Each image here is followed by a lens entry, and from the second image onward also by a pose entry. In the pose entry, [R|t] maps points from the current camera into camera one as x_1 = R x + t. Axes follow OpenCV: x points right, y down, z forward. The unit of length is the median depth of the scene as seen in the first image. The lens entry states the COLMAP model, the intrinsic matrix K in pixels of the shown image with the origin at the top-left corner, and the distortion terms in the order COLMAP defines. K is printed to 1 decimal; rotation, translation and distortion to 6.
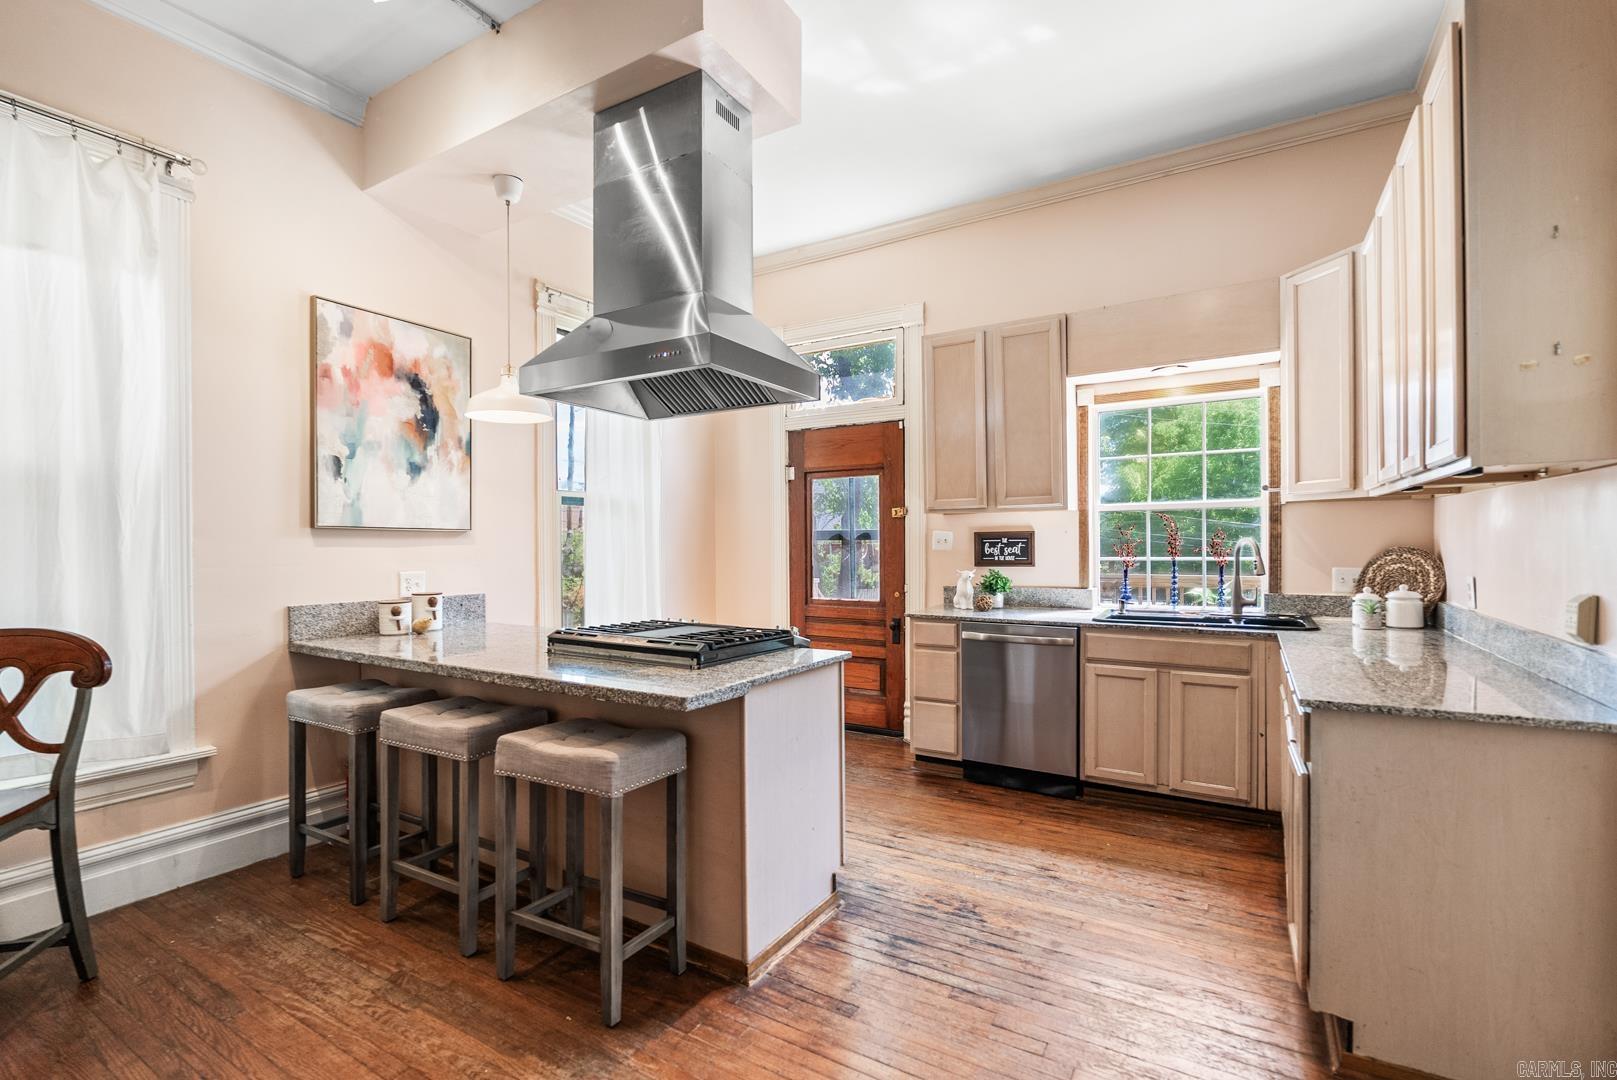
lens RADIAL K [[737.2, 0, 806.0], [0, 737.2, 544.4], [0, 0, 1]] dist [-0.000997, 0.000002]
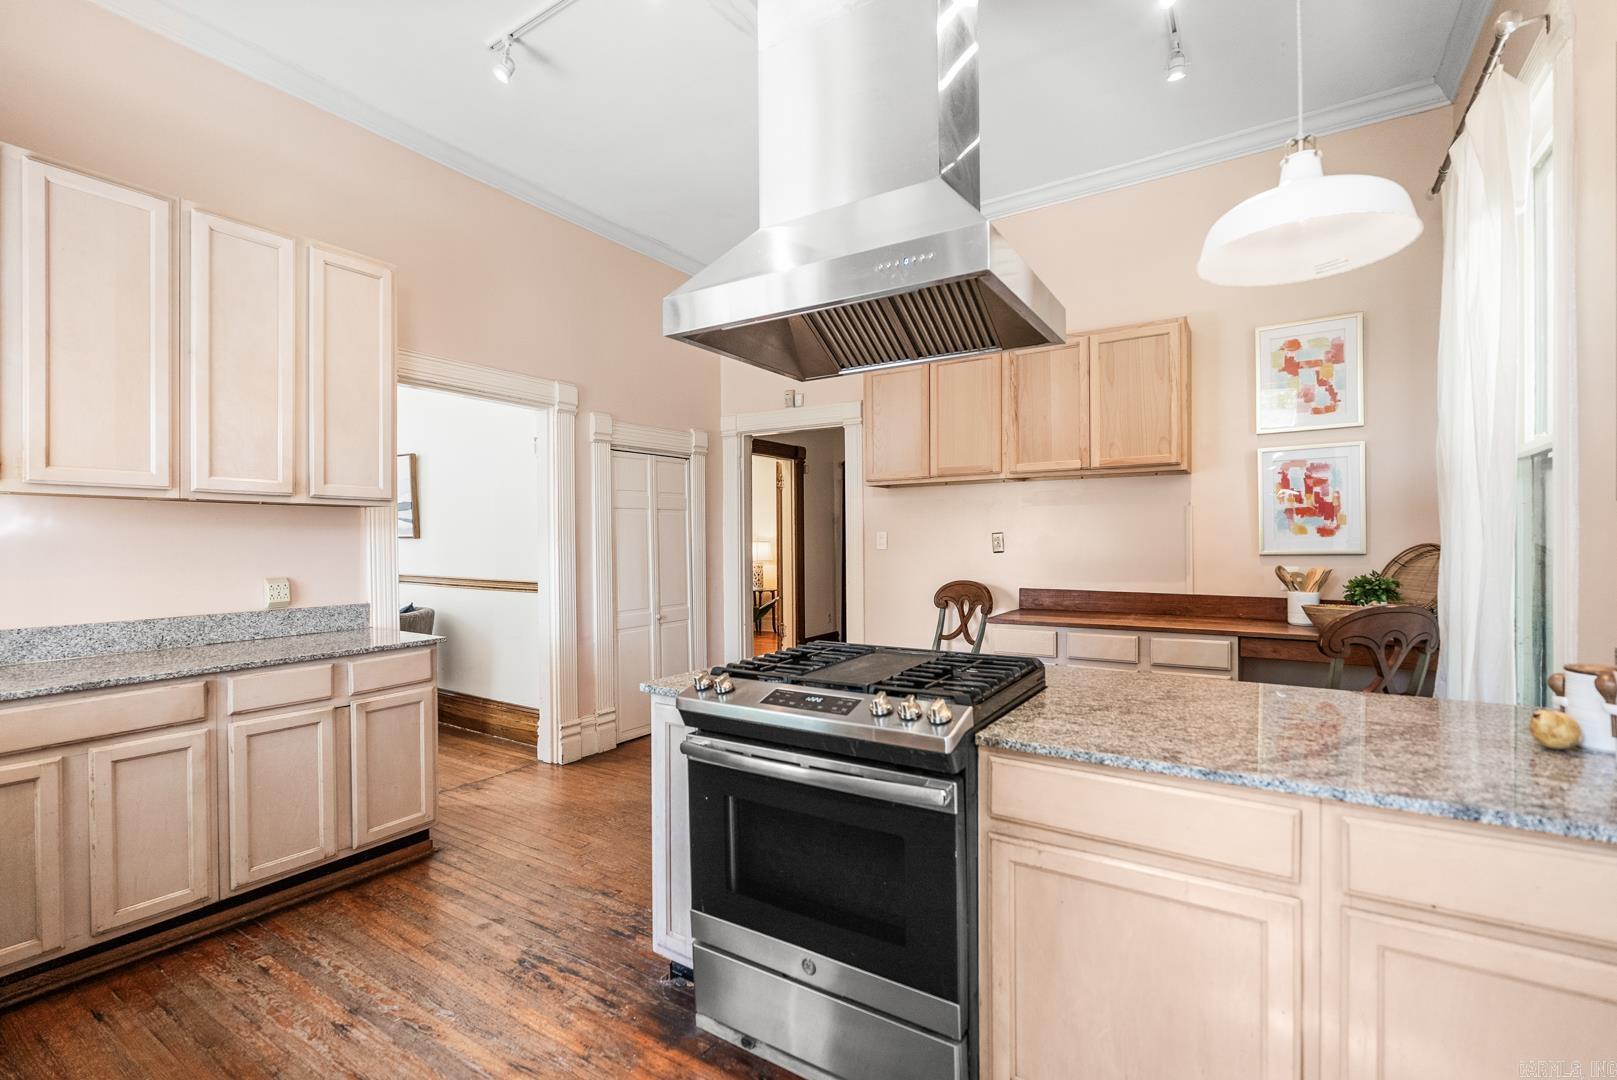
lens RADIAL K [[717.8, 0, 809.9], [0, 717.8, 535.2], [0, 0, 1]] dist [-0.006134, 0.000299]
pose [[-0.999707, 0.012436, 0.020782, -0.093351], [0.012375, 0.999919, -0.003063, -0.005176], [-0.020819, -0.002805, -0.999779, 1.210462]]
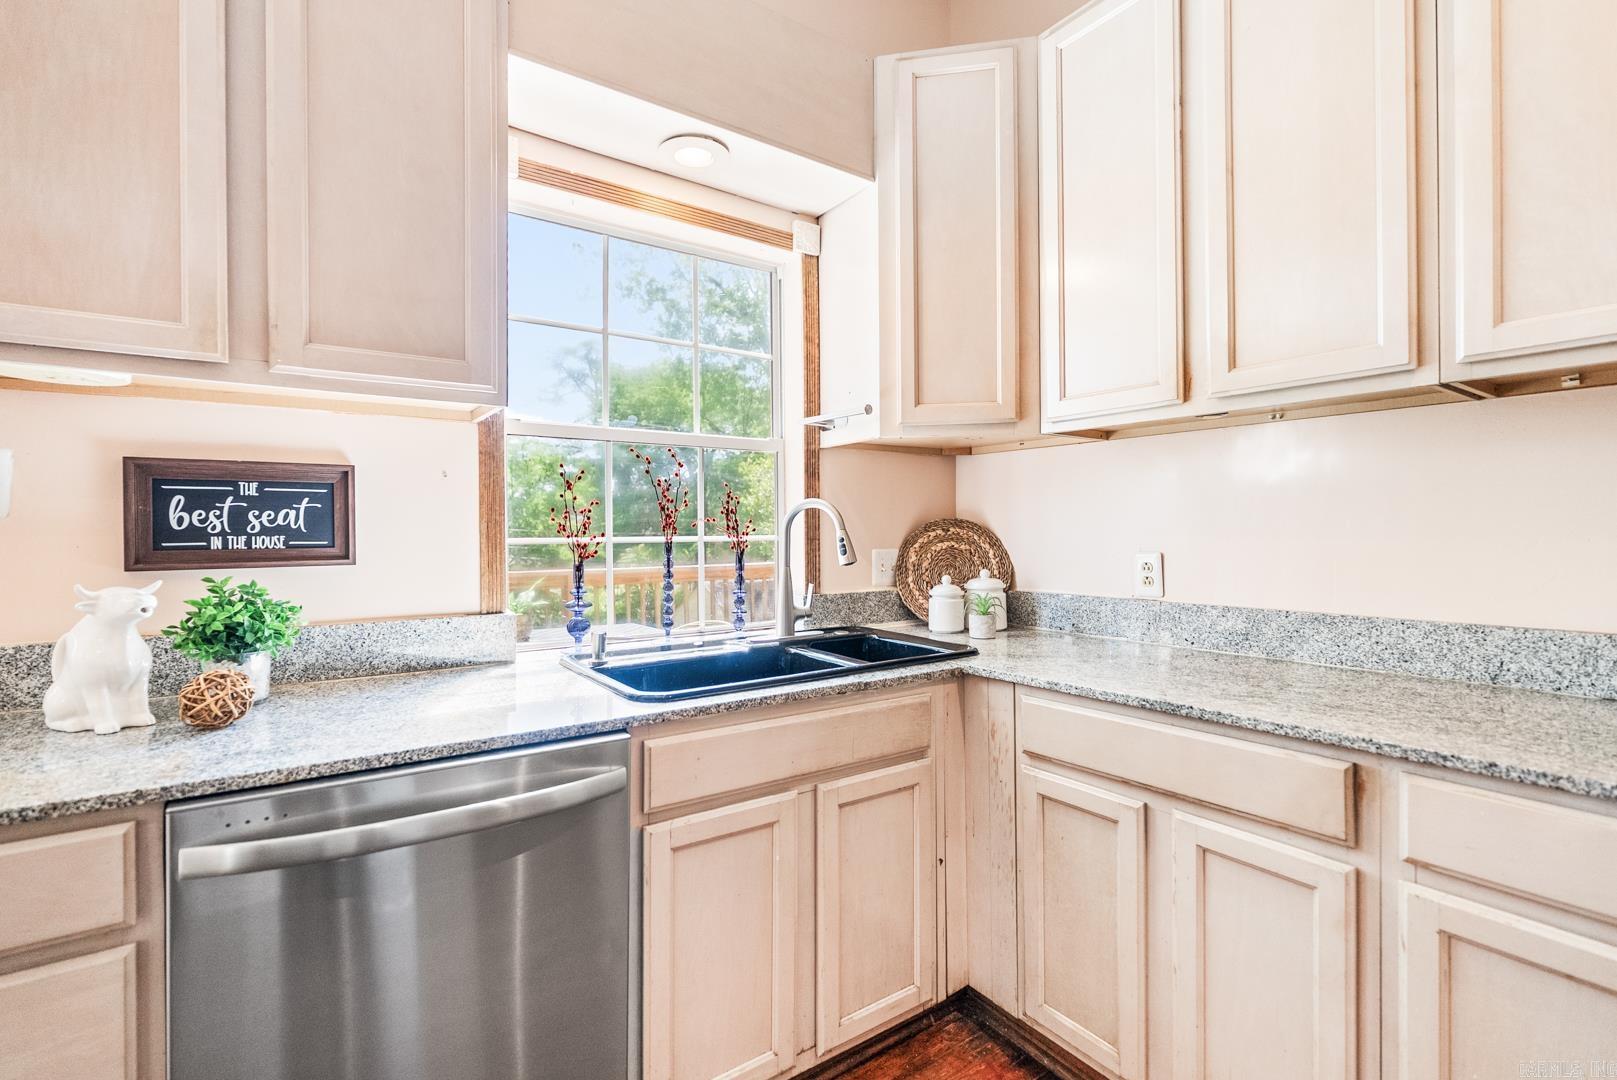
lens RADIAL K [[725.4, 0, 806.4], [0, 725.4, 534.2], [0, 0, 1]] dist [-0.005254, 0.000120]
pose [[0.399615, 0.006299, 0.916661, 0.079652], [0.003813, 0.999956, -0.008534, 0.020911], [-0.916675, 0.006906, 0.399574, 0.715109]]
